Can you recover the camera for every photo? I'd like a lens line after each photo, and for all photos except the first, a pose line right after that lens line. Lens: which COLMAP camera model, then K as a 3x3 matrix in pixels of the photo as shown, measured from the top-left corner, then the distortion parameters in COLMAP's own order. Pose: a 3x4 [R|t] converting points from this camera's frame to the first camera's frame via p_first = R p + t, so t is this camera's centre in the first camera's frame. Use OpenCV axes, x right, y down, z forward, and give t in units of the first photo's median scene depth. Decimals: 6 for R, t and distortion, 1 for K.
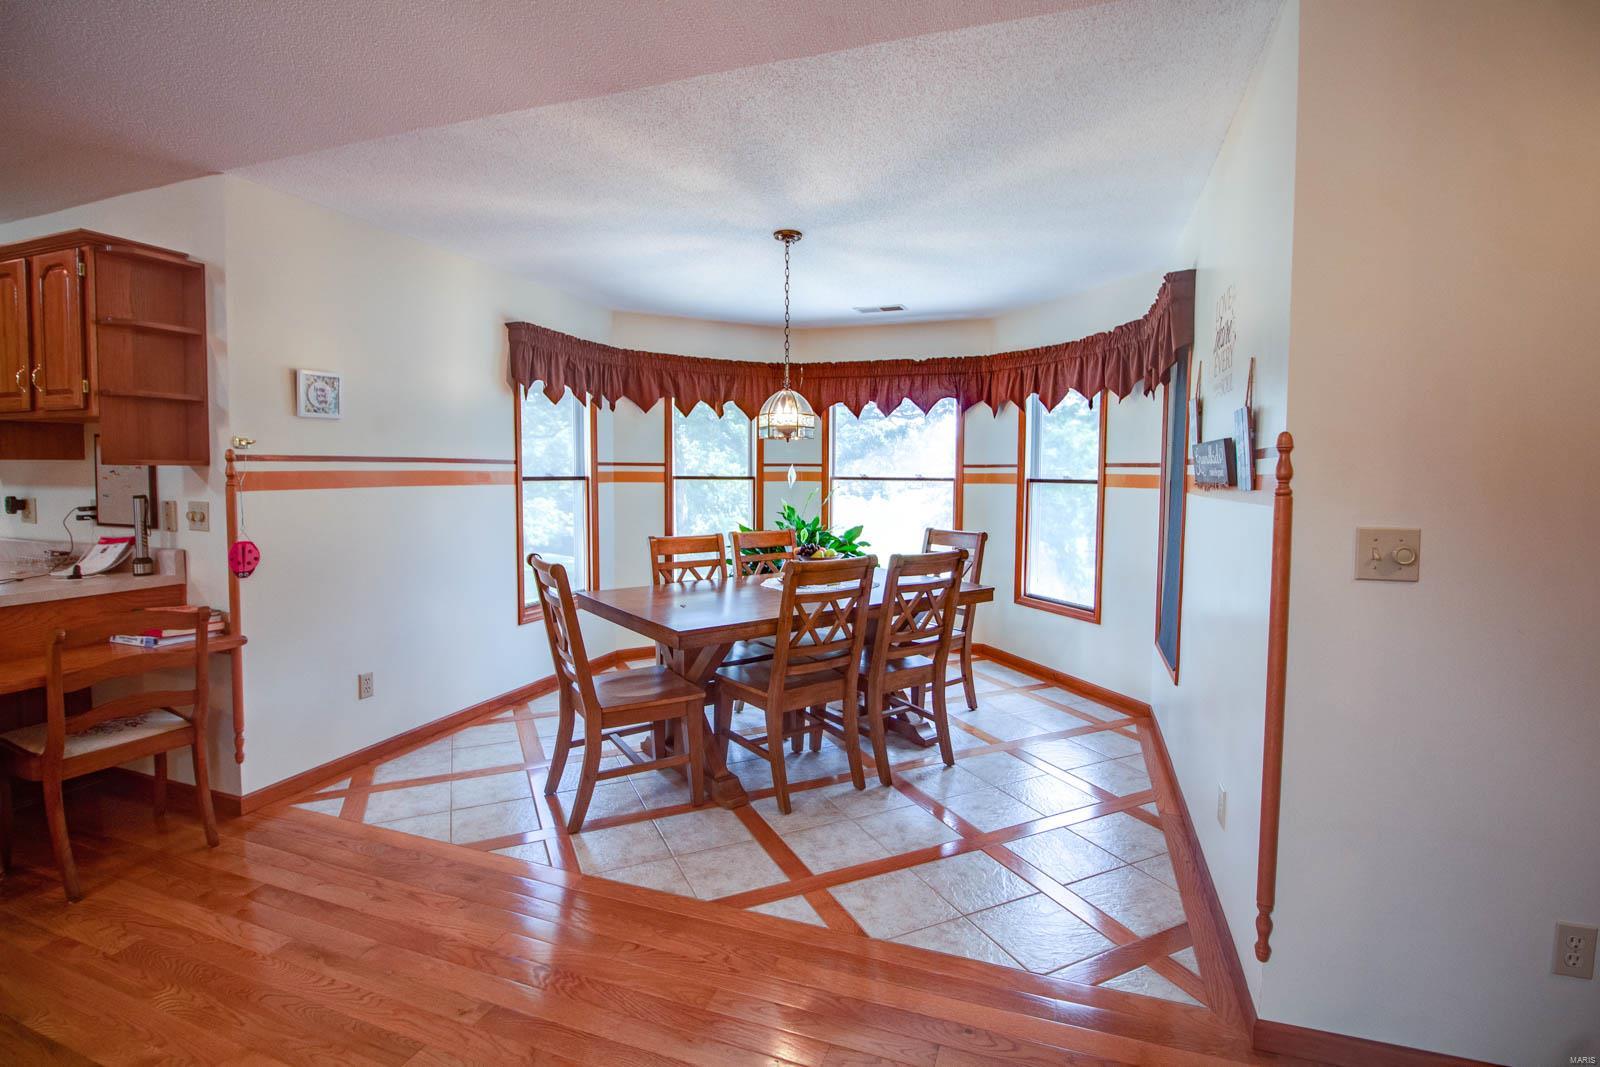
lens RADIAL K [[742.7, 0, 801.6], [0, 742.7, 509.2], [0, 0, 1]] dist [-0.000001, -0.014999]
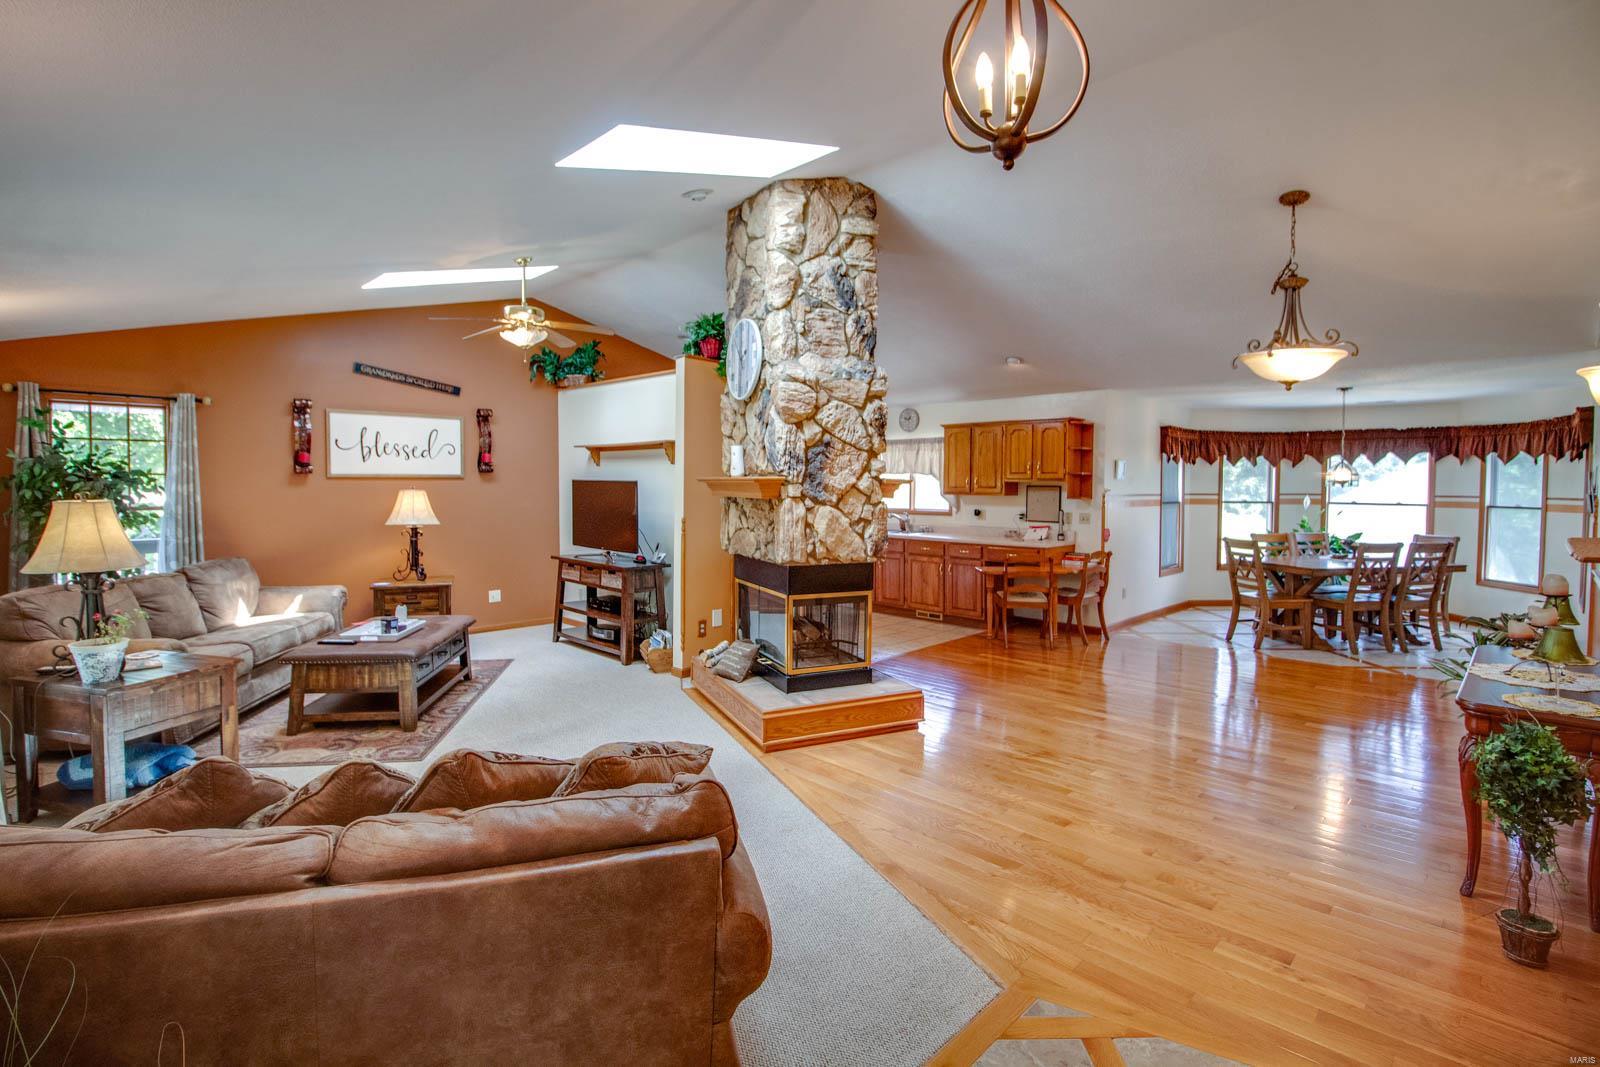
lens RADIAL K [[742.7, 0, 801.6], [0, 742.7, 509.2], [0, 0, 1]] dist [-0.000001, -0.014999]
pose [[0.902580, 0.013893, -0.430298, -0.362857], [-0.021594, 0.999682, -0.013018, 0.019571], [0.429980, 0.021042, 0.902593, -1.104449]]
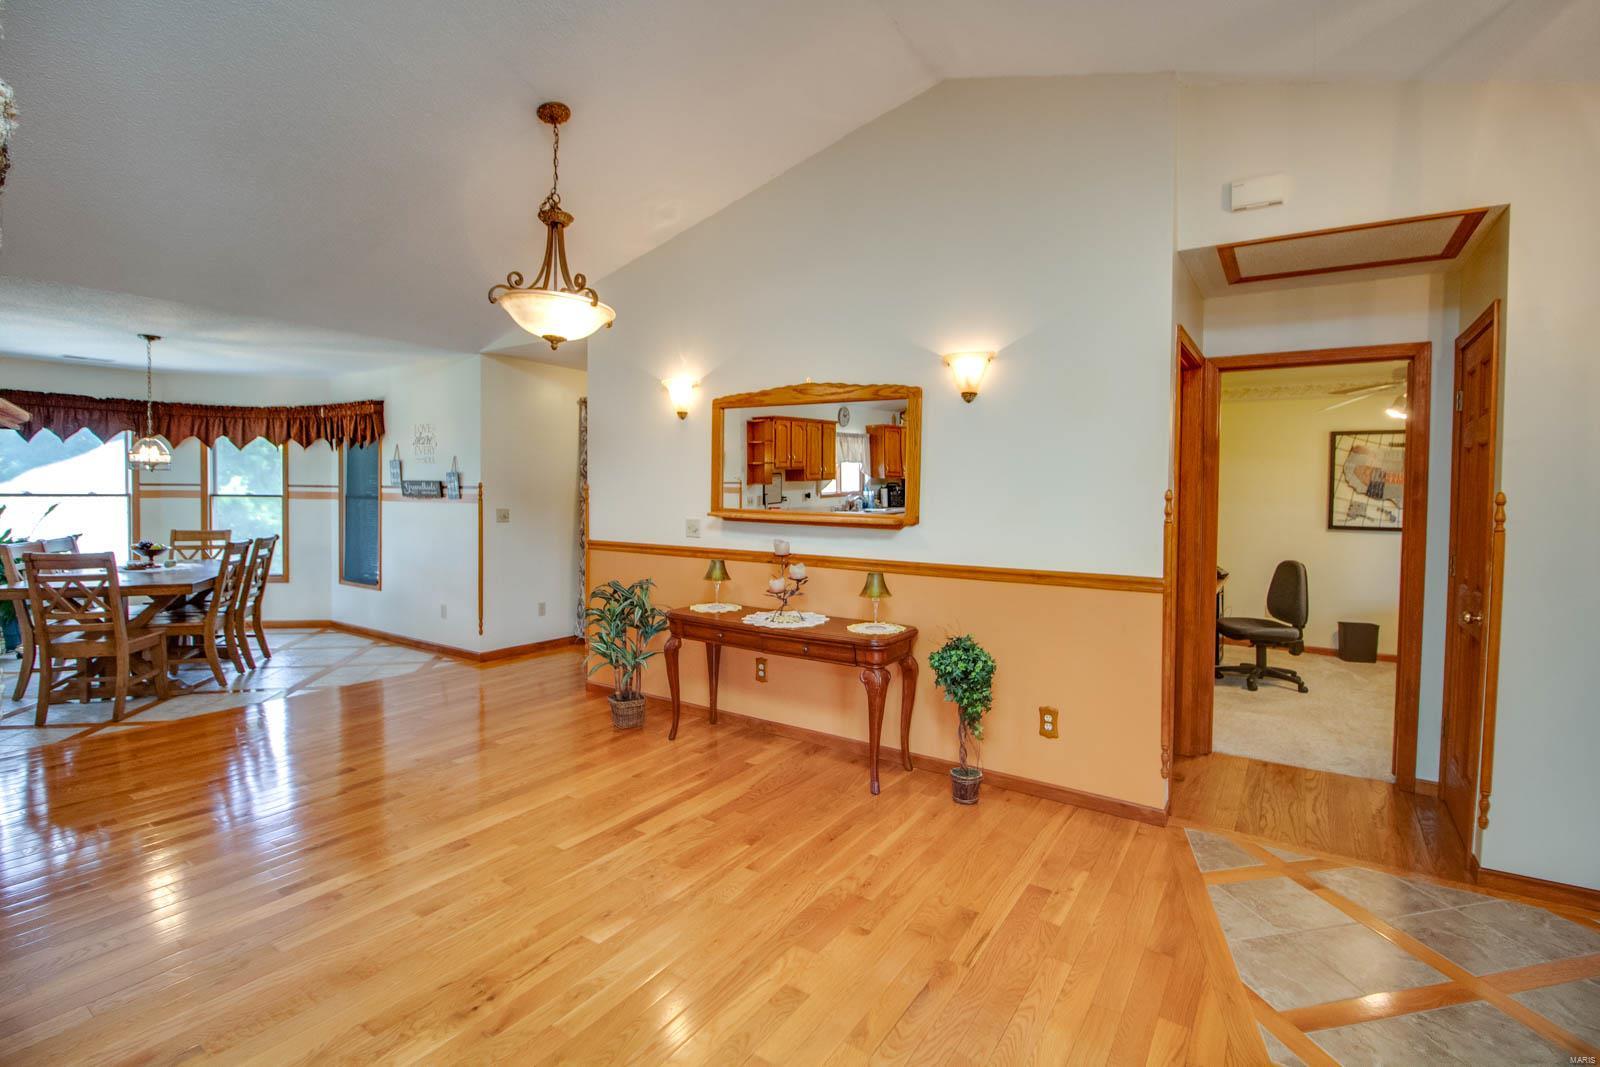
lens RADIAL K [[742.7, 0, 801.6], [0, 742.7, 509.2], [0, 0, 1]] dist [-0.000001, -0.014999]
pose [[0.245724, -0.028709, 0.968915, -0.852959], [0.039752, 0.999019, 0.019519, 0.005794], [-0.968524, 0.033719, 0.246624, -0.481971]]
